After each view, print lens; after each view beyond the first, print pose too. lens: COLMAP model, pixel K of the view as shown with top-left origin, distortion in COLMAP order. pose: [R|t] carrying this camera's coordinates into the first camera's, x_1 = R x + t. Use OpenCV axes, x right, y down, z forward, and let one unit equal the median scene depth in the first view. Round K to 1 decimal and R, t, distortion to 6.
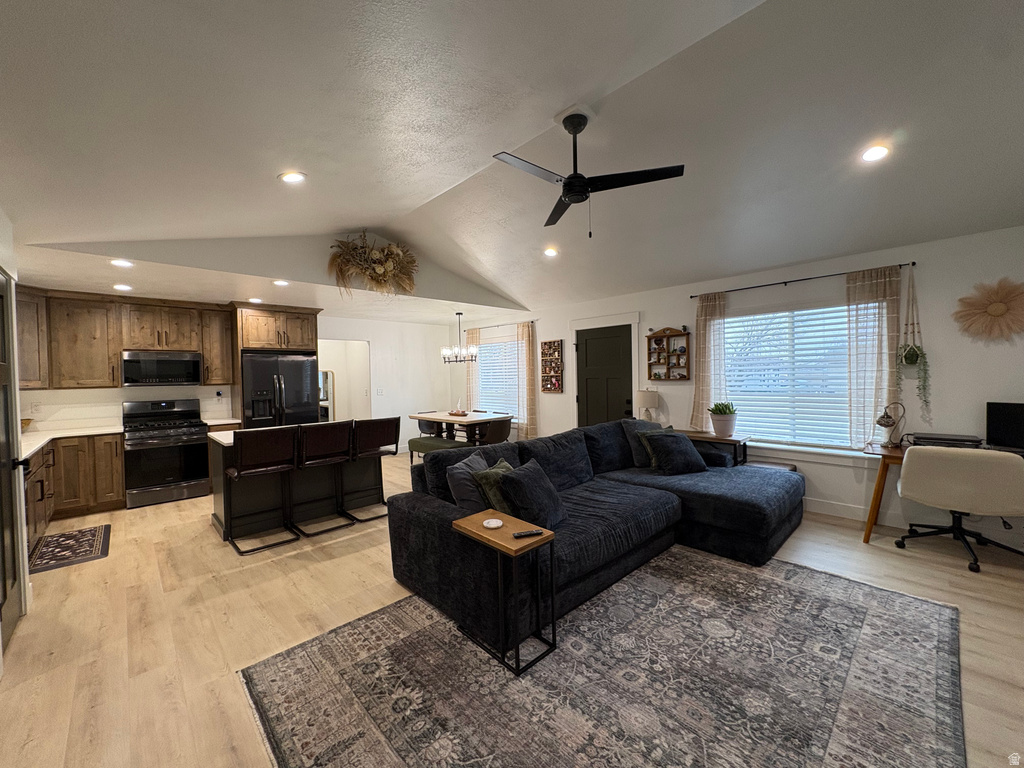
lens RADIAL K [[407.6, 0, 512.0], [0, 407.6, 384.0], [0, 0, 1]] dist [0.000806, -0.000050]
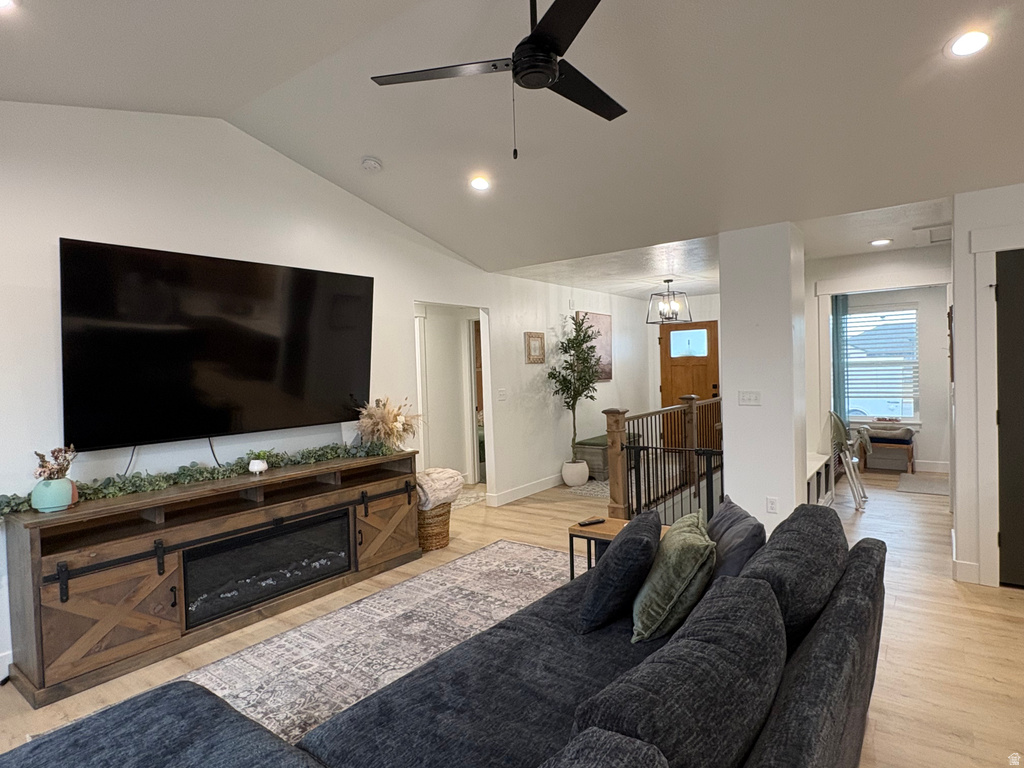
lens RADIAL K [[564.6, 0, 512.0], [0, 564.6, 384.0], [0, 0, 1]] dist [-0.002584, 0.000068]
pose [[-0.985378, 0.057930, -0.160230, 0.198311], [0.049814, 0.997286, 0.054220, -0.034720], [0.162936, 0.045446, -0.985589, 1.038838]]
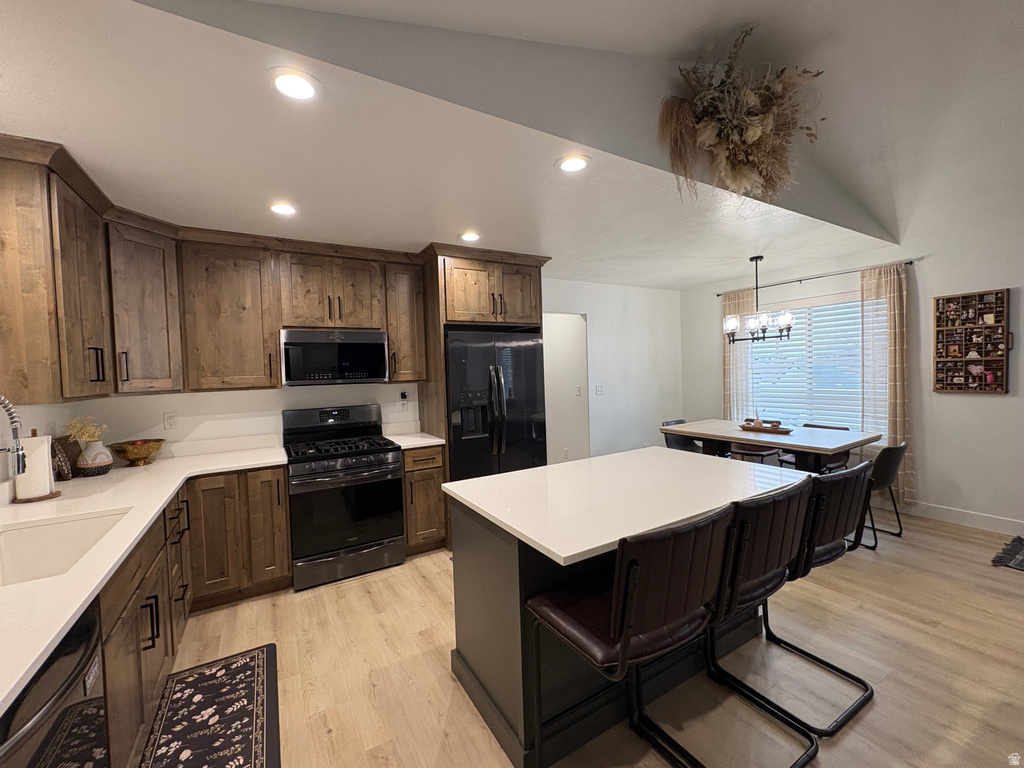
lens RADIAL K [[416.5, 0, 512.0], [0, 416.5, 384.0], [0, 0, 1]] dist [0.001012, -0.000092]
pose [[0.974364, -0.003617, -0.224950, -0.481538], [0.007863, 0.999807, 0.017984, -0.006214], [0.224841, -0.019292, 0.974204, 0.469528]]
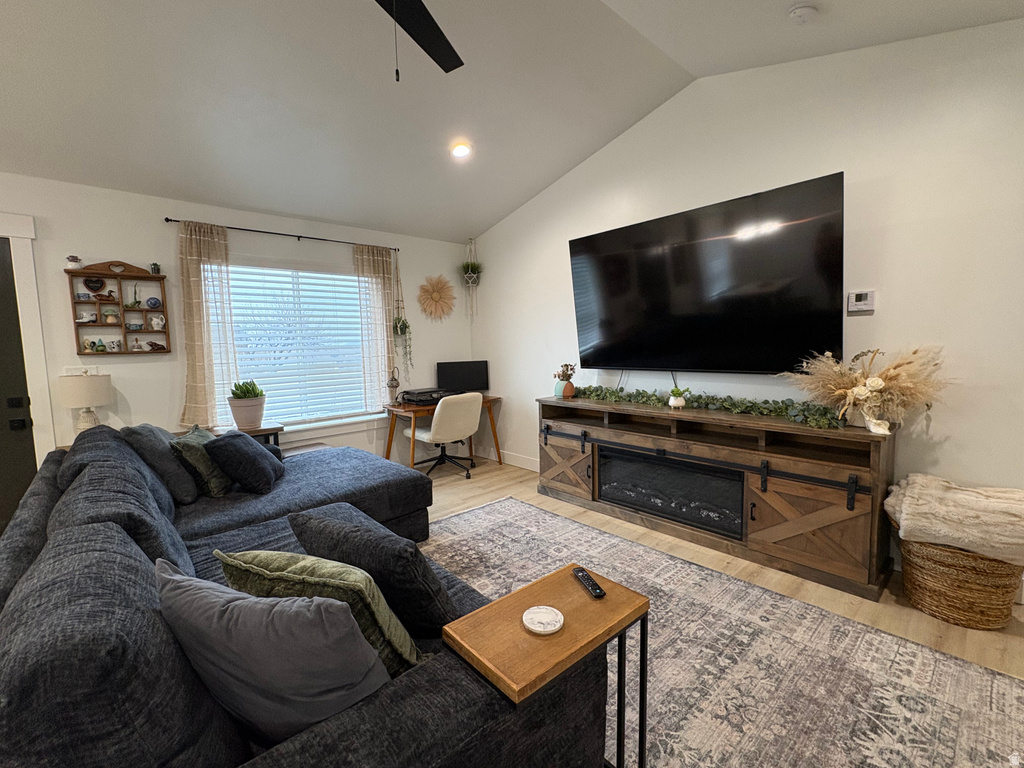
lens RADIAL K [[449.1, 0, 512.0], [0, 449.1, 384.0], [0, 0, 1]] dist [-0.001370, -0.000262]
pose [[0.026761, -0.070923, 0.997123, -0.253861], [0.045958, 0.996513, 0.069647, 0.014590], [-0.998585, 0.043962, 0.029927, 0.467586]]
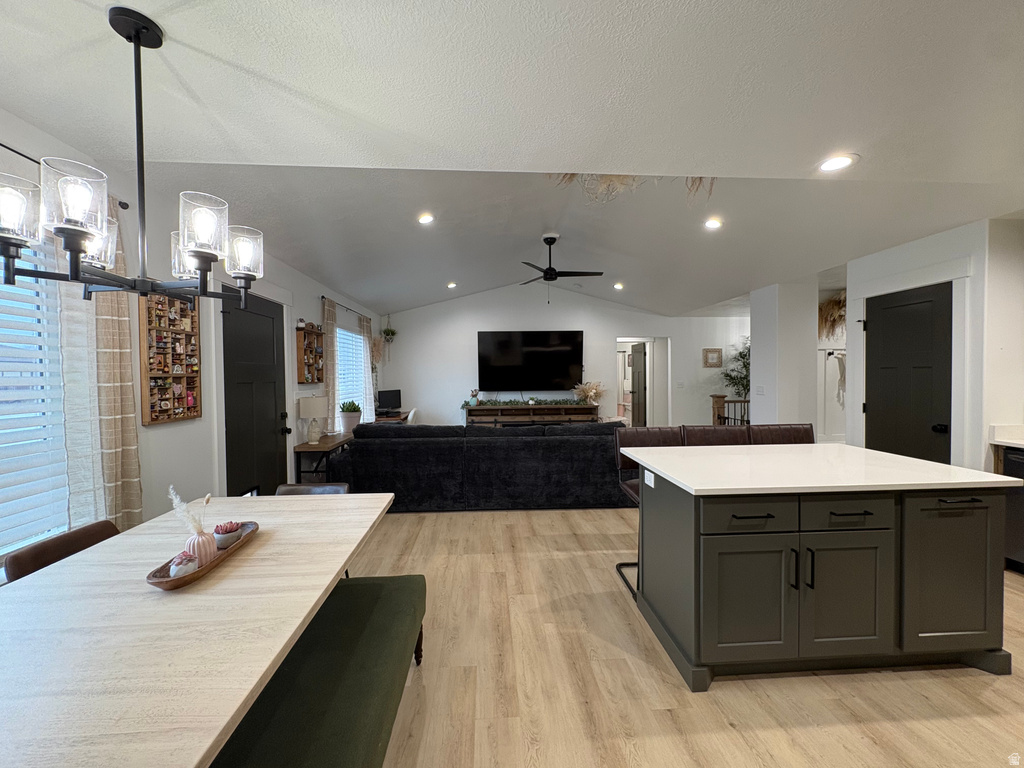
lens RADIAL K [[407.6, 0, 512.0], [0, 407.6, 384.0], [0, 0, 1]] dist [0.000806, -0.000050]
pose [[-0.764378, 0.013233, 0.644632, -0.527653], [0.039537, 0.998870, 0.026376, -0.015324], [-0.643555, 0.045648, -0.764038, 1.477819]]
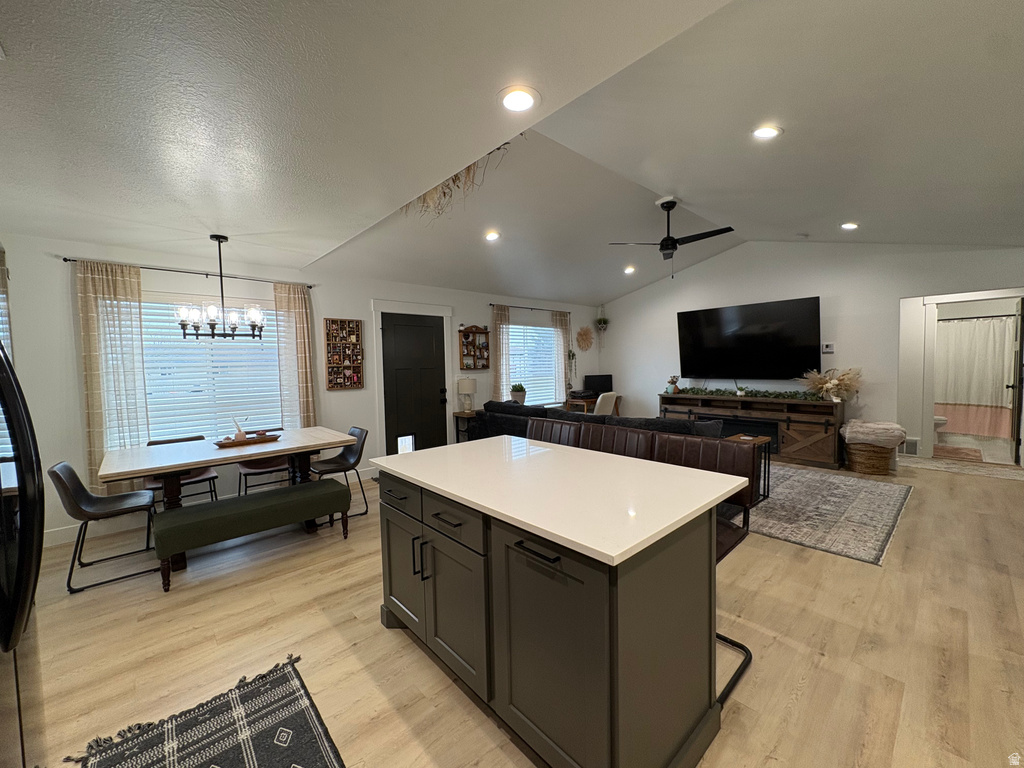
lens RADIAL K [[407.6, 0, 512.0], [0, 407.6, 384.0], [0, 0, 1]] dist [0.000806, -0.000050]
pose [[0.027404, -0.030694, 0.999153, -0.867933], [0.041295, 0.998710, 0.029548, 0.003042], [-0.998771, 0.040450, 0.028636, 0.917069]]
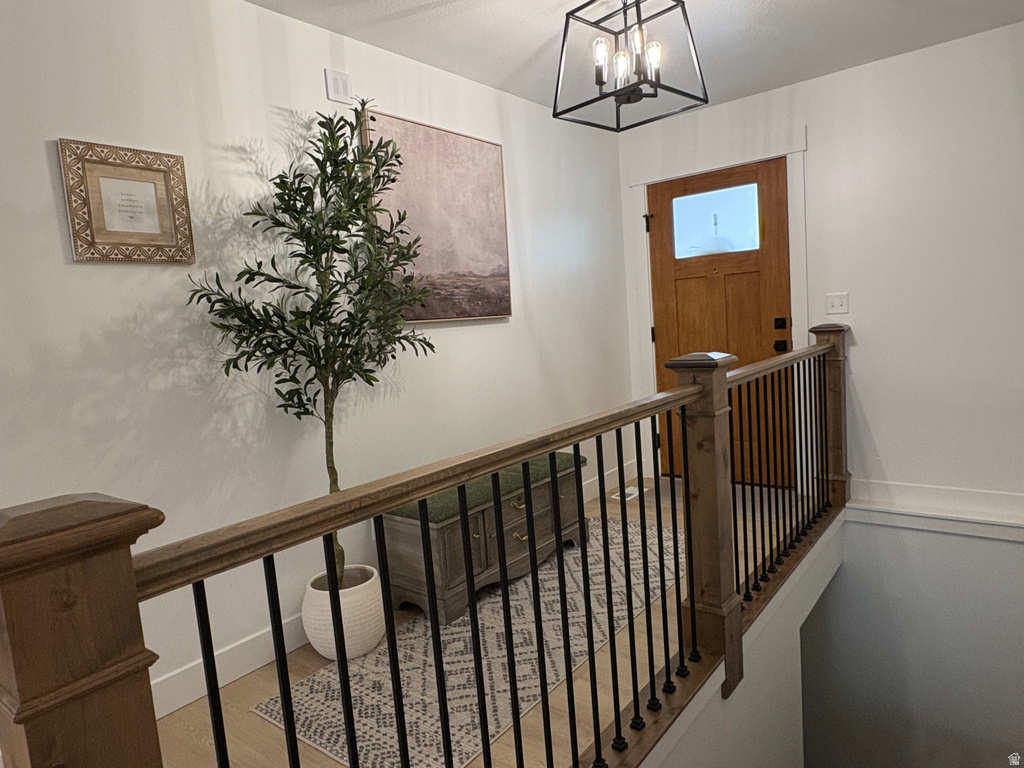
lens RADIAL K [[637.0, 0, 512.0], [0, 637.0, 384.0], [0, 0, 1]] dist [-0.000130, 0.000385]
pose [[-0.987337, 0.107018, -0.117104, -0.275931], [0.091729, 0.987398, 0.128958, 0.041881], [0.129429, 0.116583, -0.984711, 0.152514]]
